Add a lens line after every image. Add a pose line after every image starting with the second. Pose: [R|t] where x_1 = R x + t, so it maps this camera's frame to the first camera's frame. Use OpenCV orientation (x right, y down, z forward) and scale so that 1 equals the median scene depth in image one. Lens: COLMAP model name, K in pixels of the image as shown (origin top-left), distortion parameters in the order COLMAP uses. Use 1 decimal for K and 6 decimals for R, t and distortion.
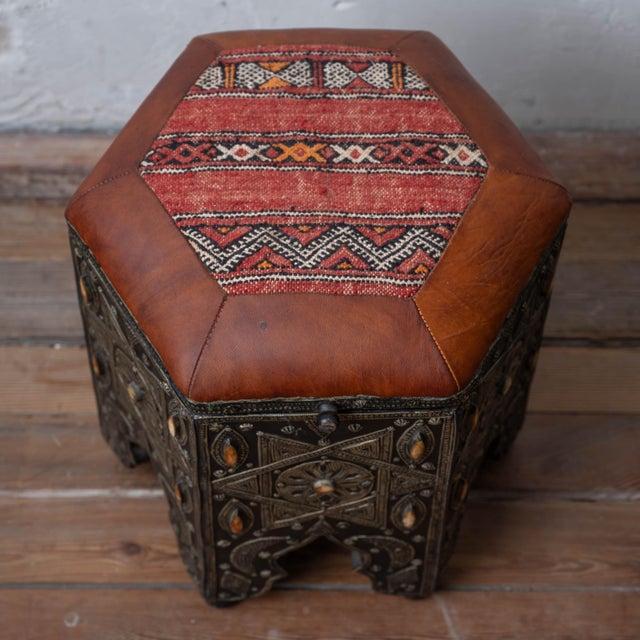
lens RADIAL K [[1868.1, 0, 320.0], [0, 1868.1, 320.0], [0, 0, 1]] dist [0.000814, 0.127440]
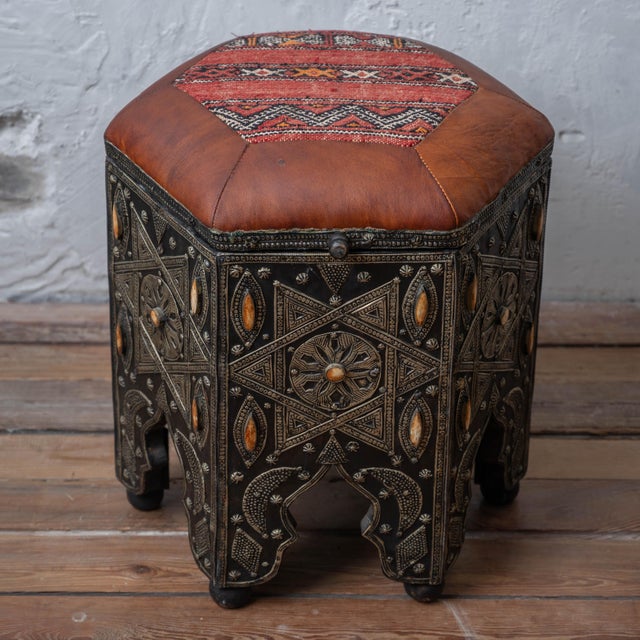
lens RADIAL K [[2108.4, 0, 320.0], [0, 2108.4, 320.0], [0, 0, 1]] dist [-0.060900, 0.073198]
pose [[0.999996, 0.001969, 0.001921, -0.009177], [-0.000895, 0.893127, -0.449805, 0.640581], [-0.002601, 0.449801, 0.893125, -0.087121]]
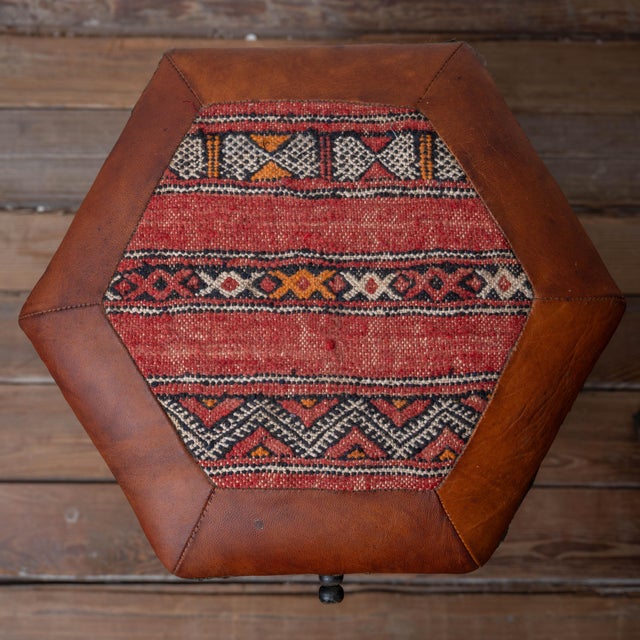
lens RADIAL K [[1285.4, 0, 292.5], [0, 1285.4, 321.0], [0, 0, 1]] dist [-0.008462, 0.192712]
pose [[0.999926, 0.008067, 0.009107, -0.020443], [-0.011498, 0.871296, 0.490623, -0.355103], [-0.003977, -0.490691, 0.871325, 0.521702]]
